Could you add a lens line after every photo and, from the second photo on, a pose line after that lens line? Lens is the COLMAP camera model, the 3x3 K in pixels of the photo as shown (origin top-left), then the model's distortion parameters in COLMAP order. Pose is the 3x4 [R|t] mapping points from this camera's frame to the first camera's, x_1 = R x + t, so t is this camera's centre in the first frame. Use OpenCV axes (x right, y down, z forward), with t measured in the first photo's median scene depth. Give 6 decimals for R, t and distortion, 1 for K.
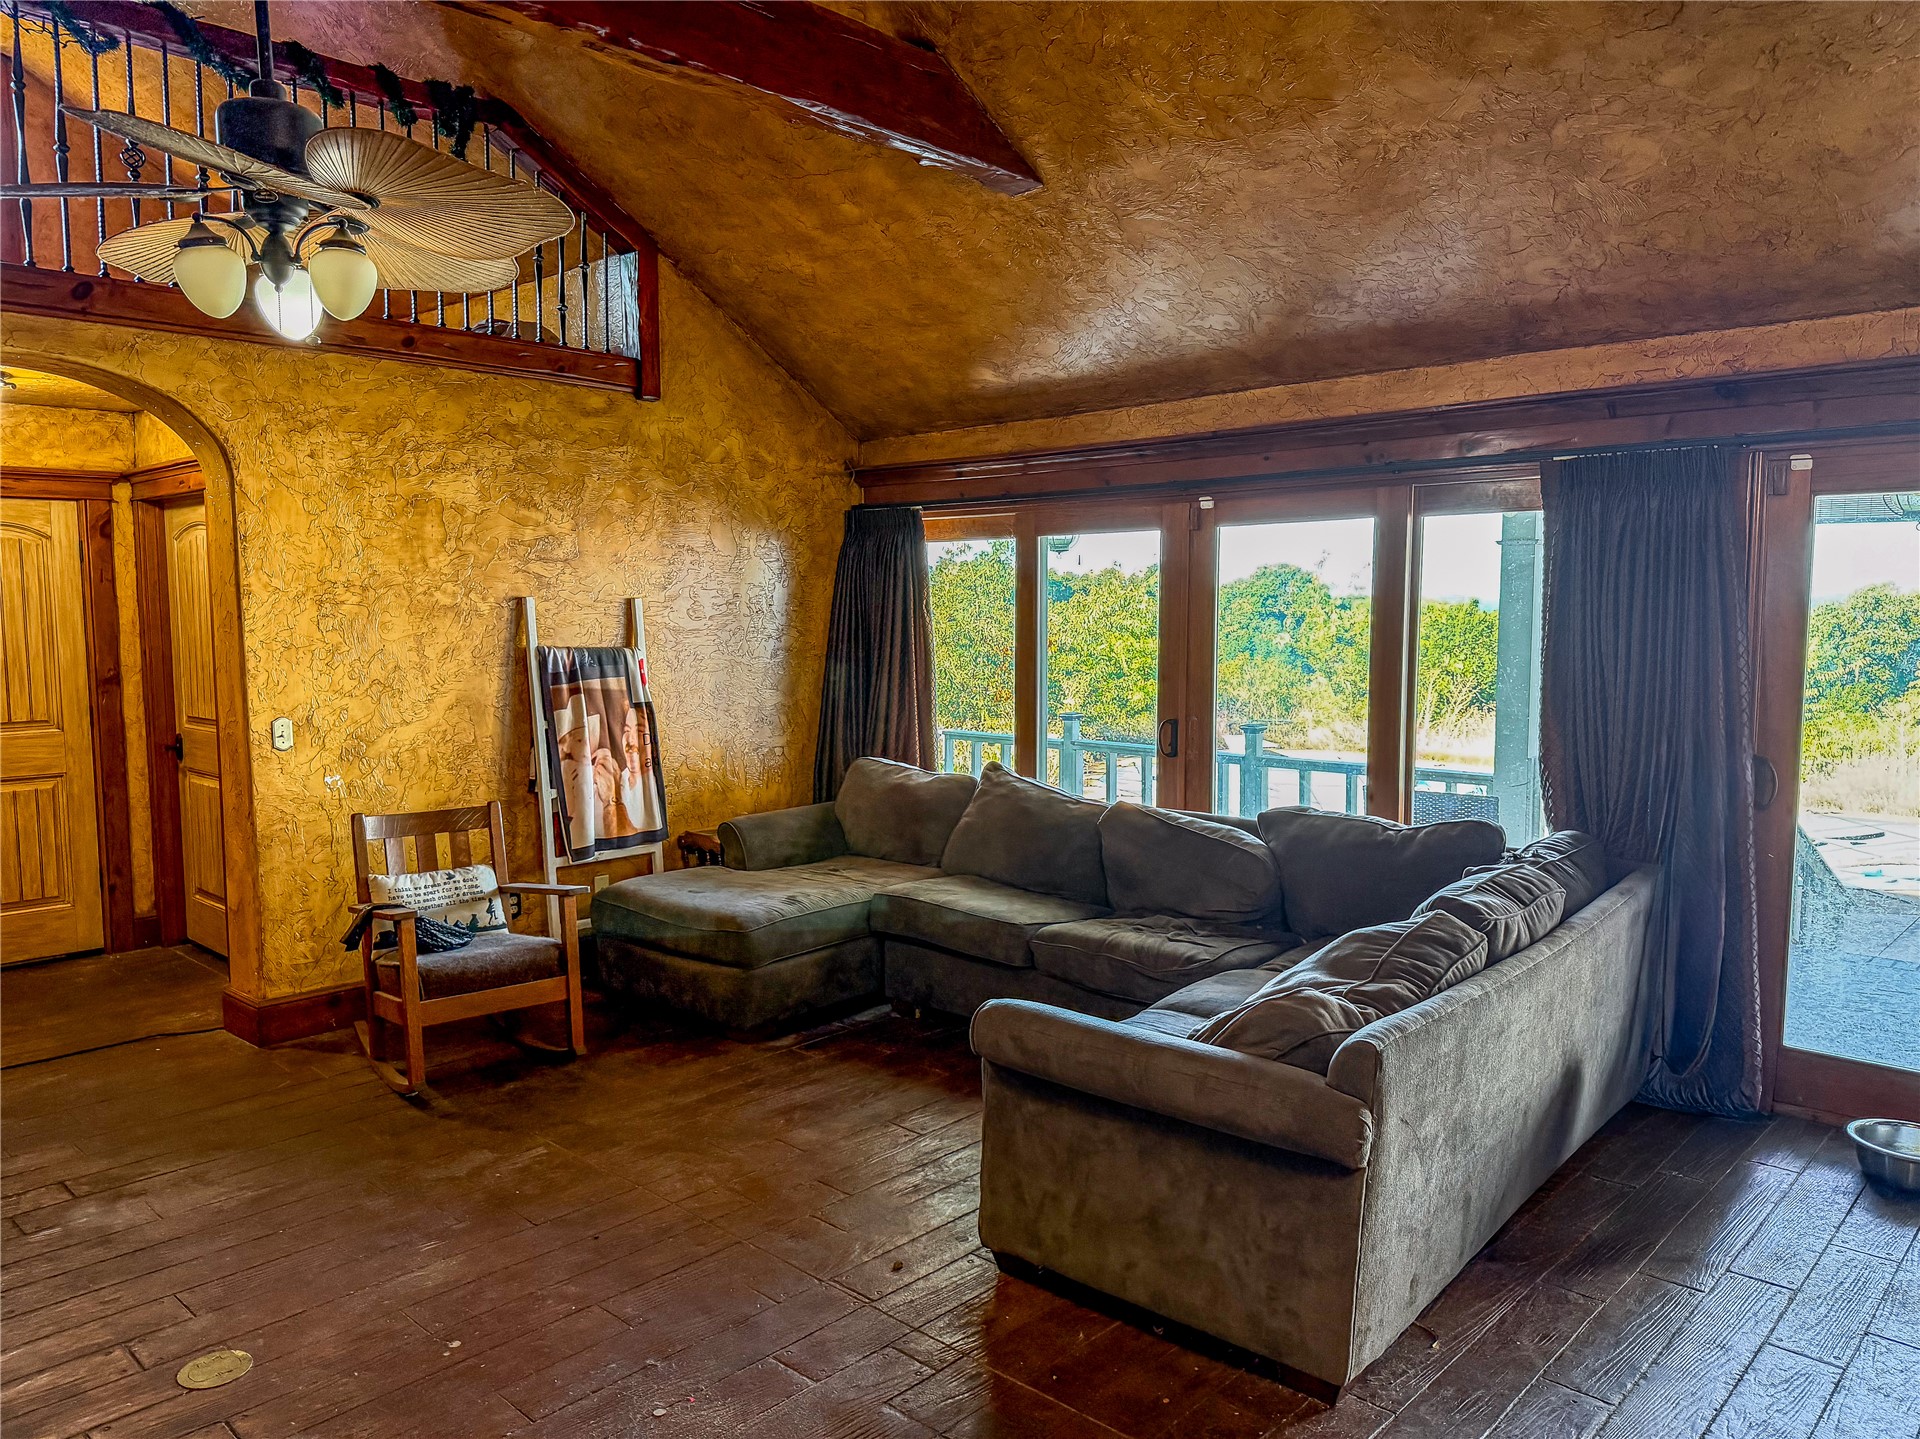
lens RADIAL K [[1365.6, 0, 960.0], [0, 1365.6, 719.5], [0, 0, 1]] dist [0.084412, -0.094512]
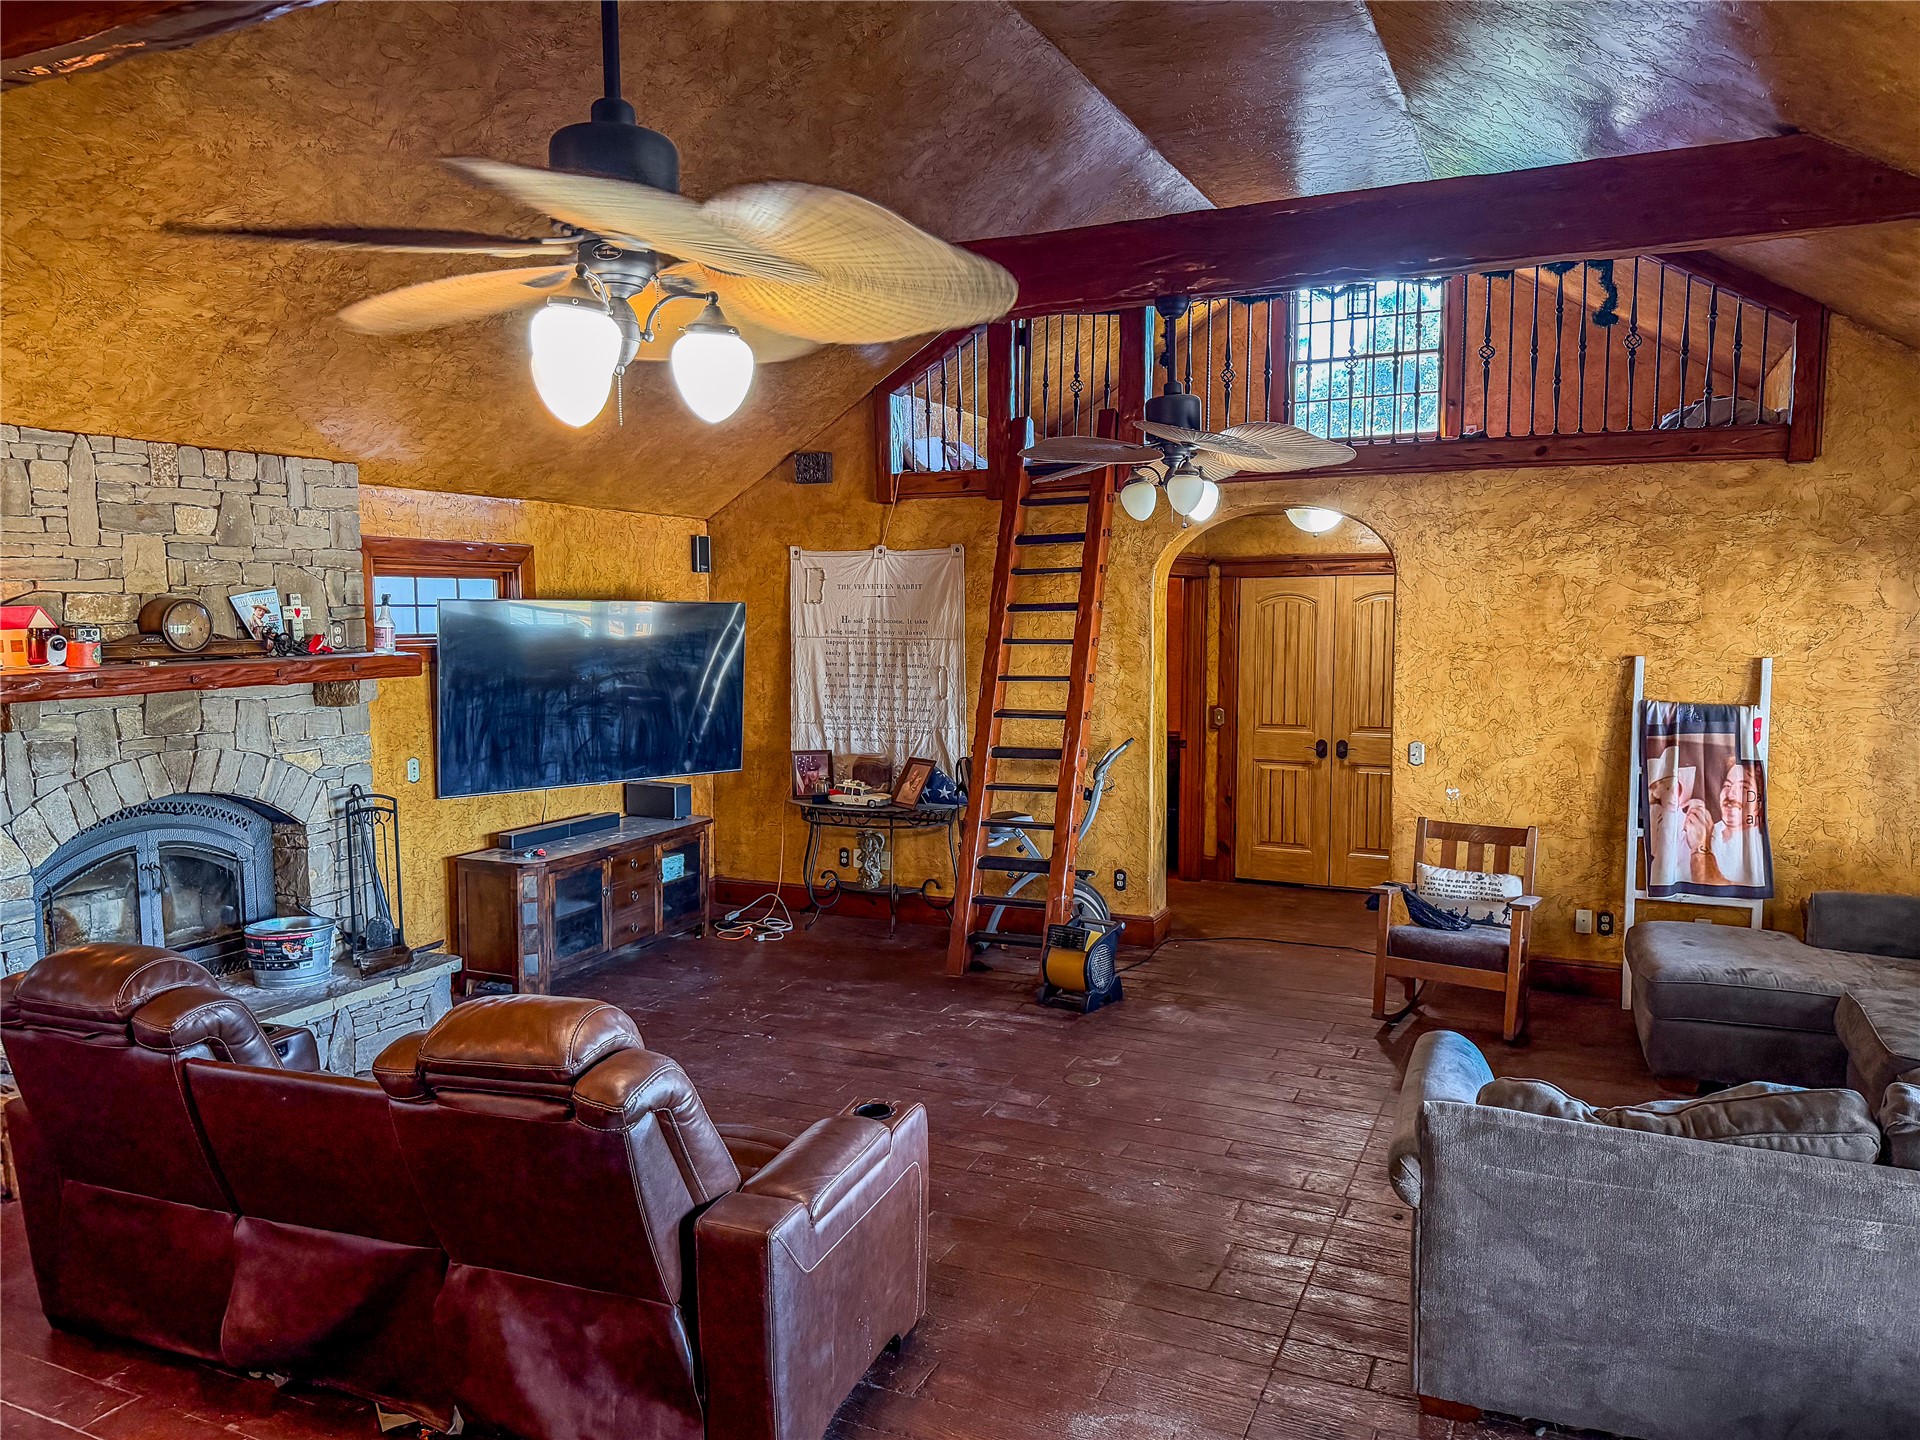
lens RADIAL K [[1365.6, 0, 960.0], [0, 1365.6, 720.0], [0, 0, 1]] dist [0.084412, -0.094512]
pose [[0.325058, 0.078621, -0.942420, 0.579809], [-0.080042, 0.995250, 0.055421, -0.055345], [0.942301, 0.057418, 0.329807, 0.103860]]
